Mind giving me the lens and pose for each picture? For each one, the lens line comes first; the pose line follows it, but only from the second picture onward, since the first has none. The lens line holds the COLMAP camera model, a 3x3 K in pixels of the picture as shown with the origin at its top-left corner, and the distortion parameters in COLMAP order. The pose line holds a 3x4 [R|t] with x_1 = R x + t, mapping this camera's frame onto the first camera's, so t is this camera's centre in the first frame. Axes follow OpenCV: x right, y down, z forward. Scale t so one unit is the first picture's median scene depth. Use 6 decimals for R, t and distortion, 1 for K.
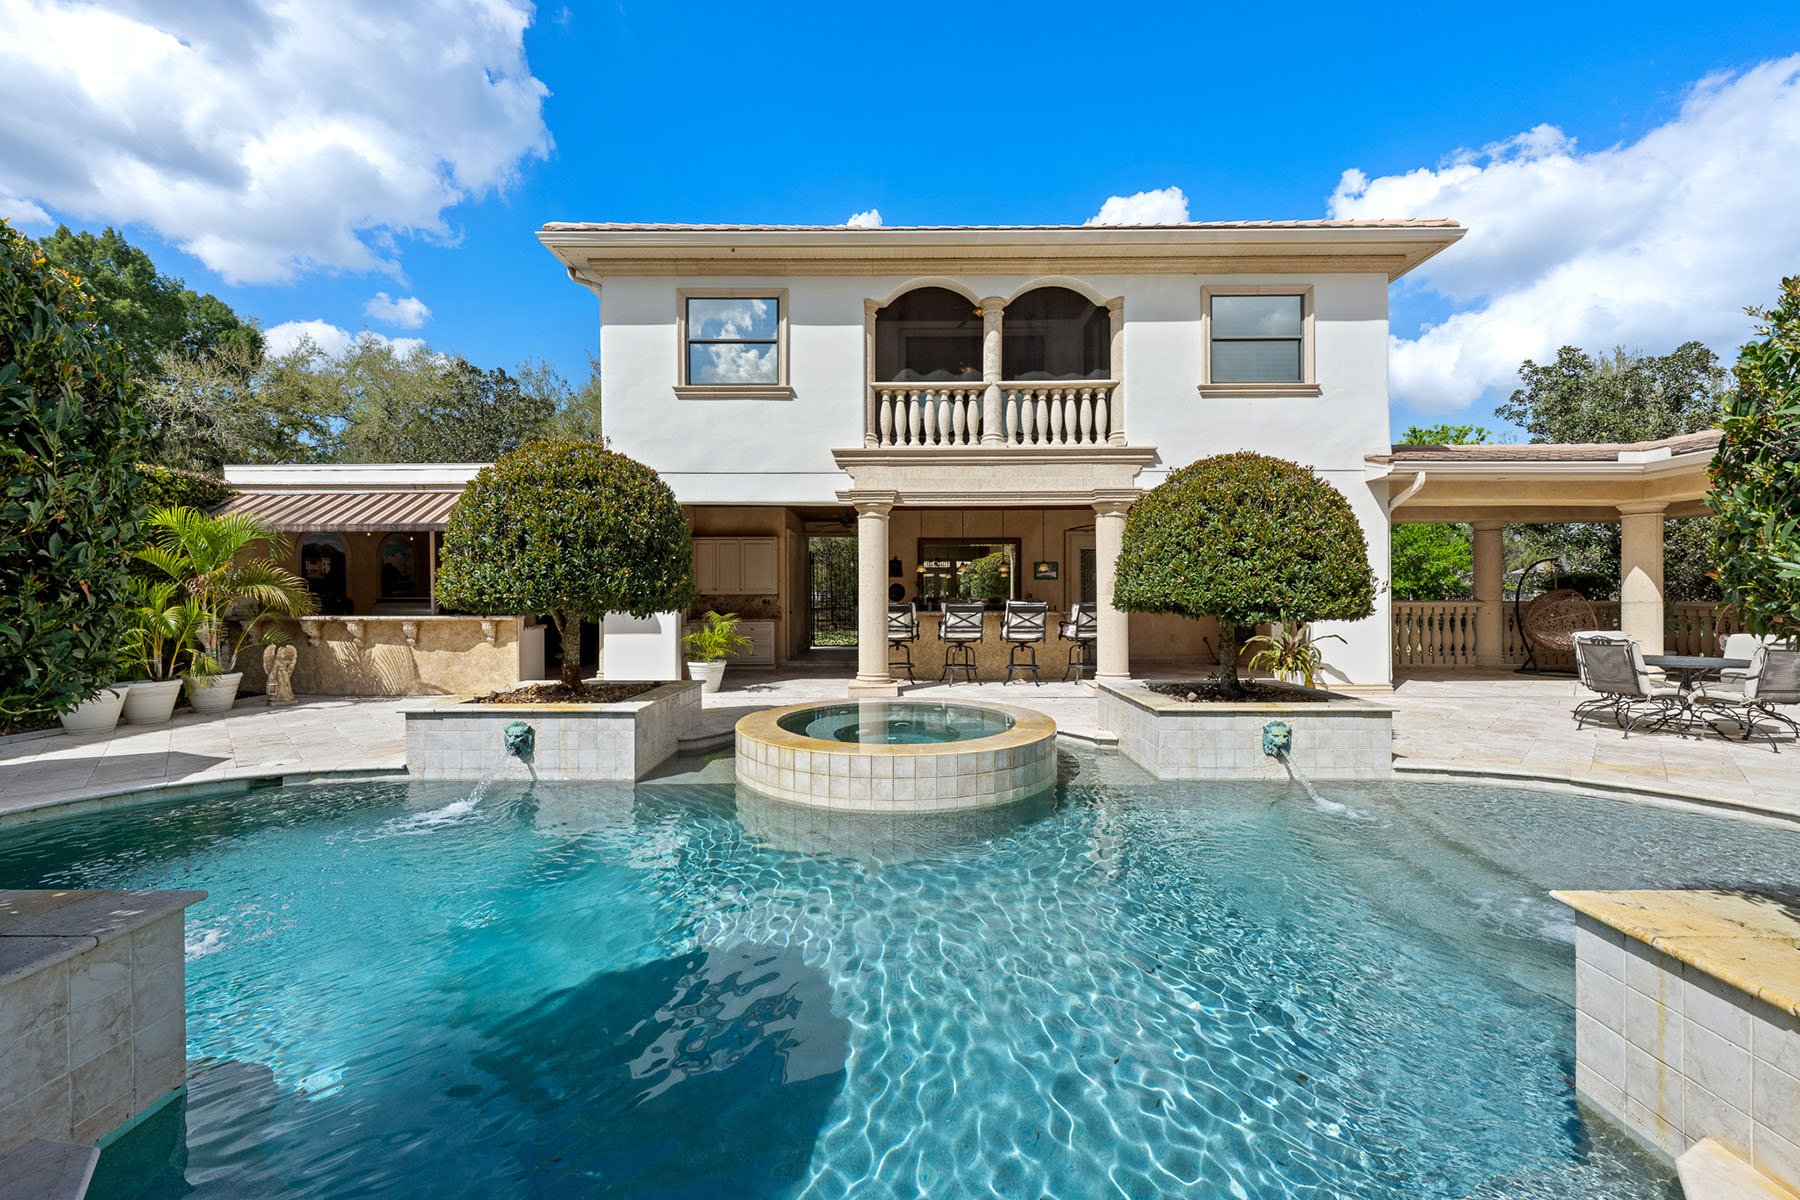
lens RADIAL K [[727.2, 0, 905.3], [0, 727.2, 598.4], [0, 0, 1]] dist [-0.000114, -0.000131]
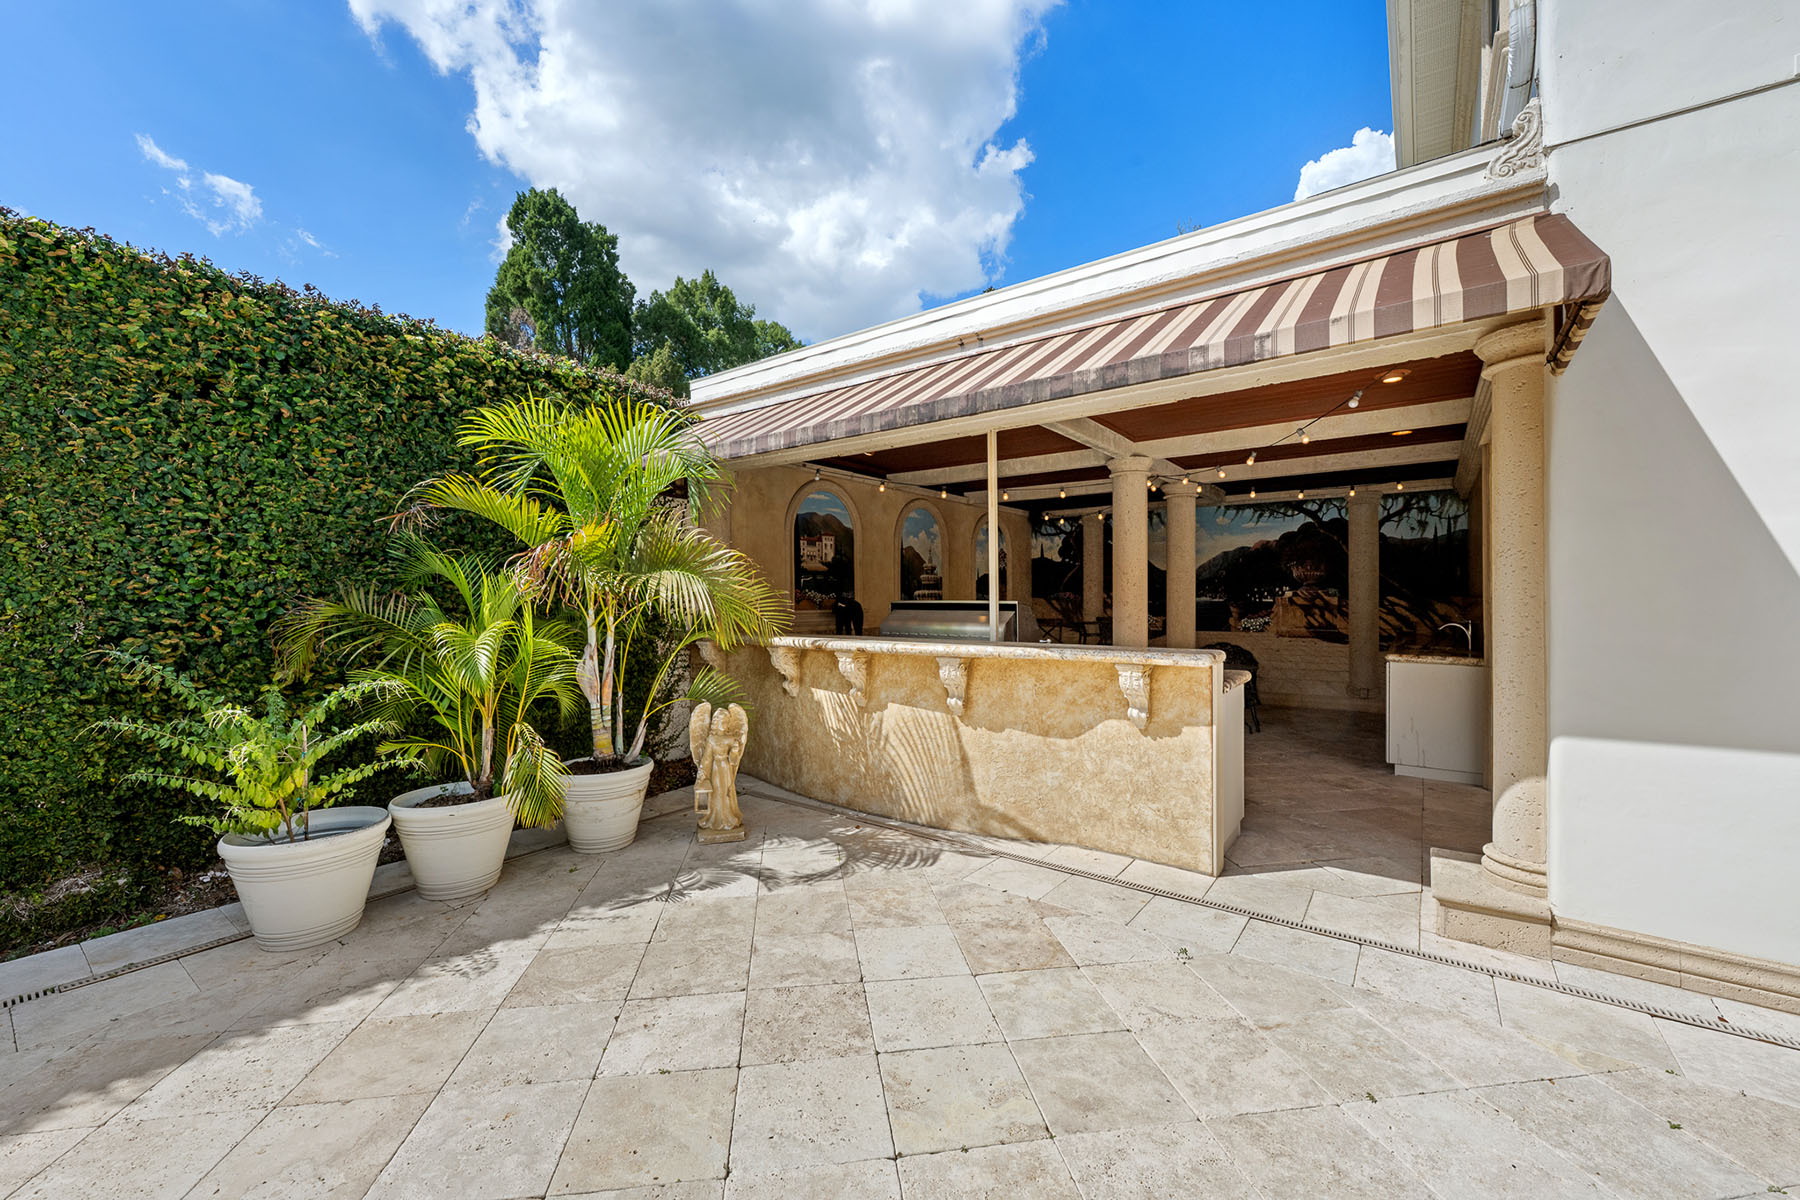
lens RADIAL K [[705.3, 0, 899.9], [0, 705.3, 596.0], [0, 0, 1]] dist [-0.000458, -0.000077]
pose [[0.809061, -0.001016, -0.587724, -0.461838], [-0.002750, 0.999981, -0.005514, -0.001513], [0.587719, 0.006078, 0.809042, 0.645344]]
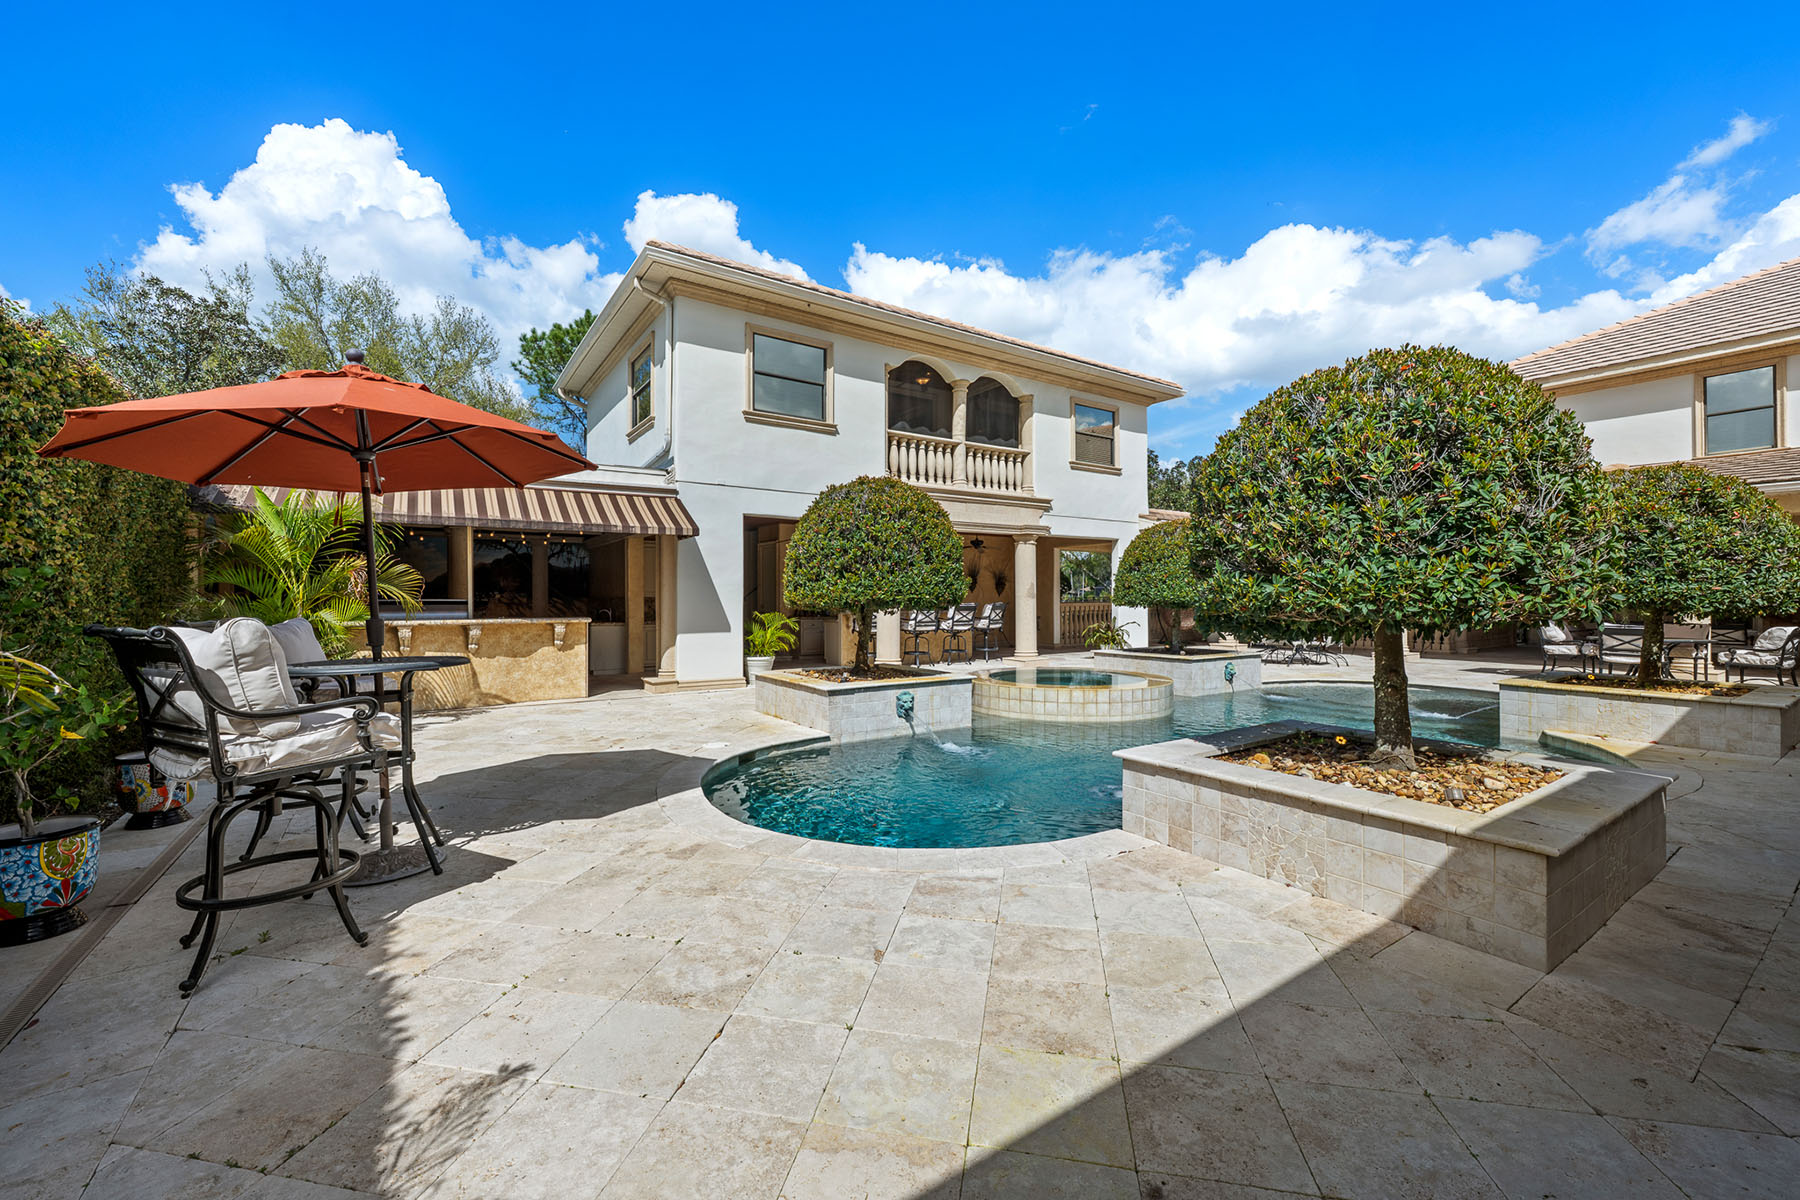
lens RADIAL K [[727.2, 0, 905.3], [0, 727.2, 598.4], [0, 0, 1]] dist [-0.000114, -0.000131]
pose [[0.817388, 0.001657, 0.576086, -0.757901], [0.001977, 0.999982, -0.005681, 0.004299], [-0.576085, 0.005783, 0.817369, -0.050563]]
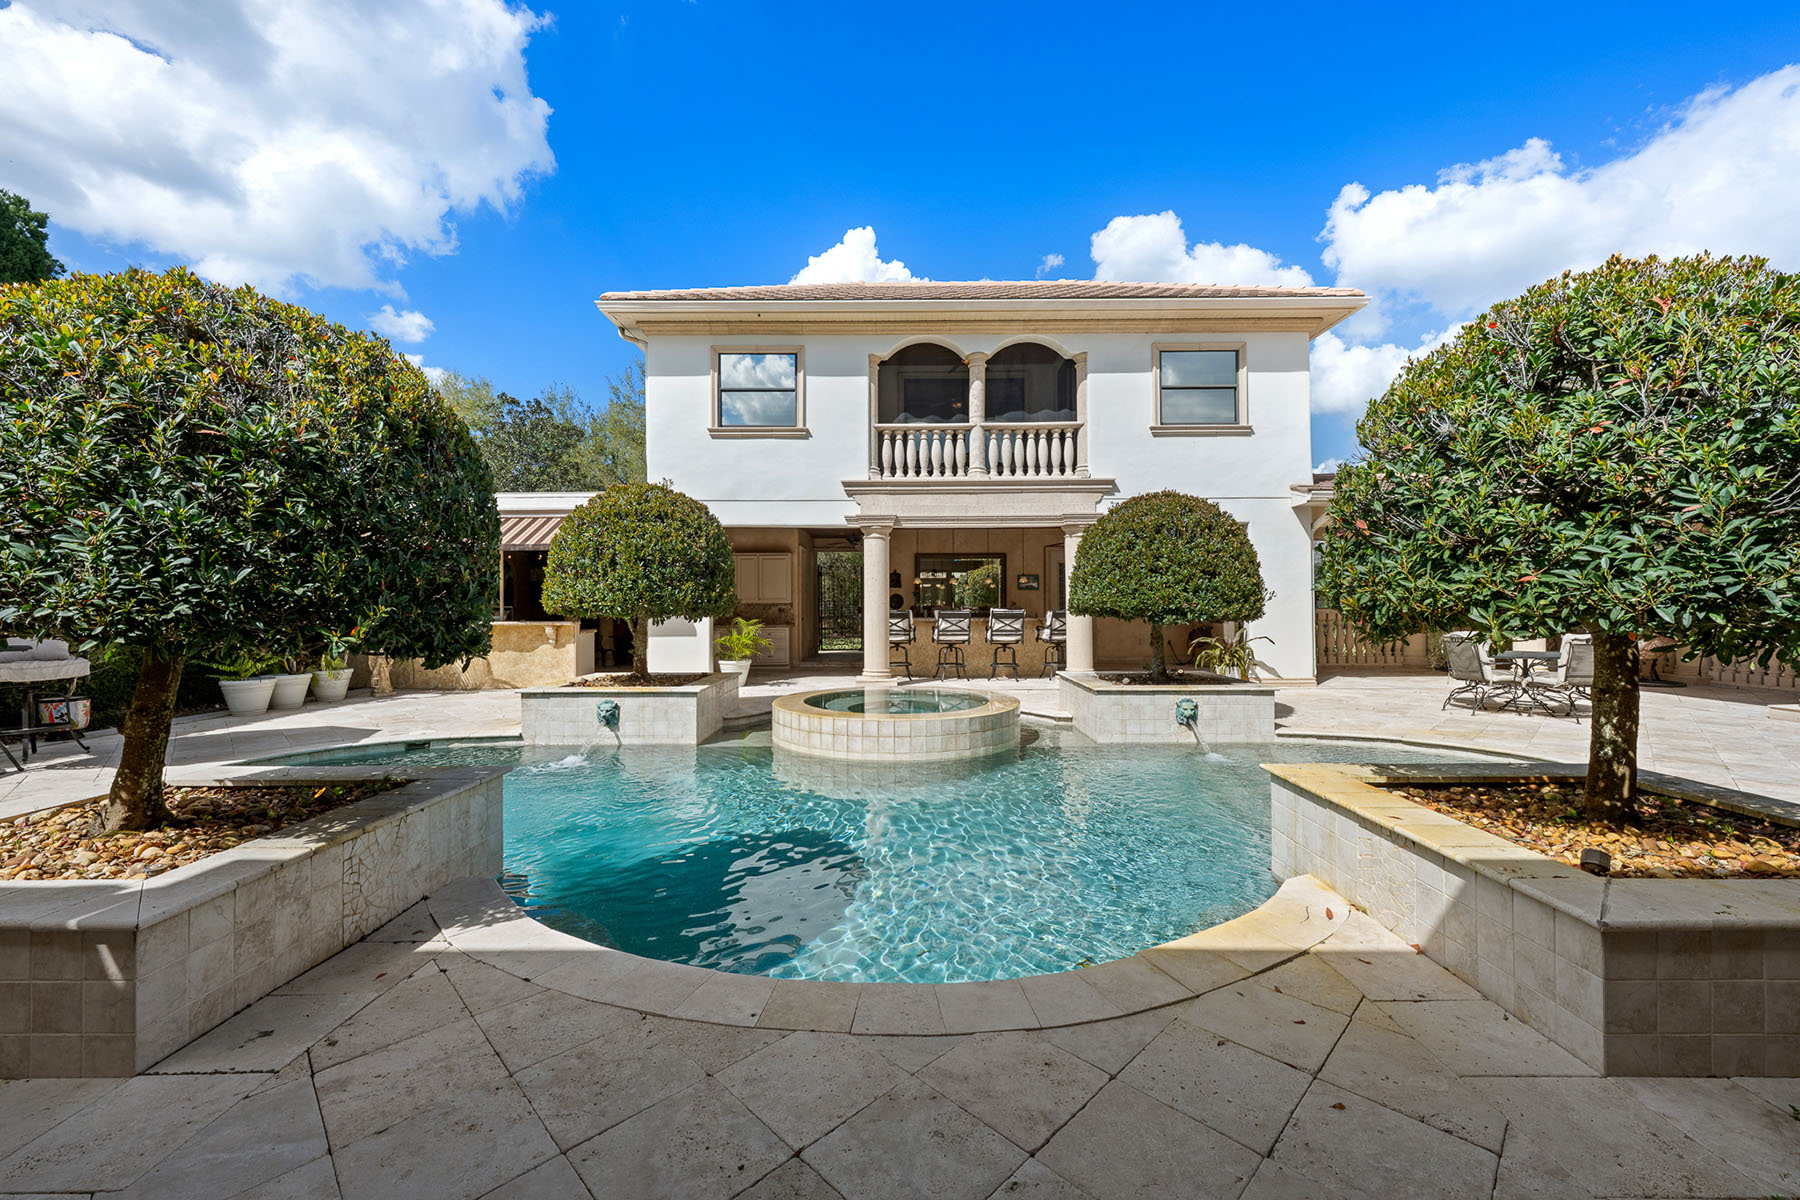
lens RADIAL K [[727.2, 0, 905.3], [0, 727.2, 598.4], [0, 0, 1]] dist [-0.000114, -0.000131]
pose [[0.999998, -0.001697, 0.001105, 0.001352], [0.001712, 0.999905, -0.013701, 0.003373], [-0.001081, 0.013703, 0.999906, -0.182554]]
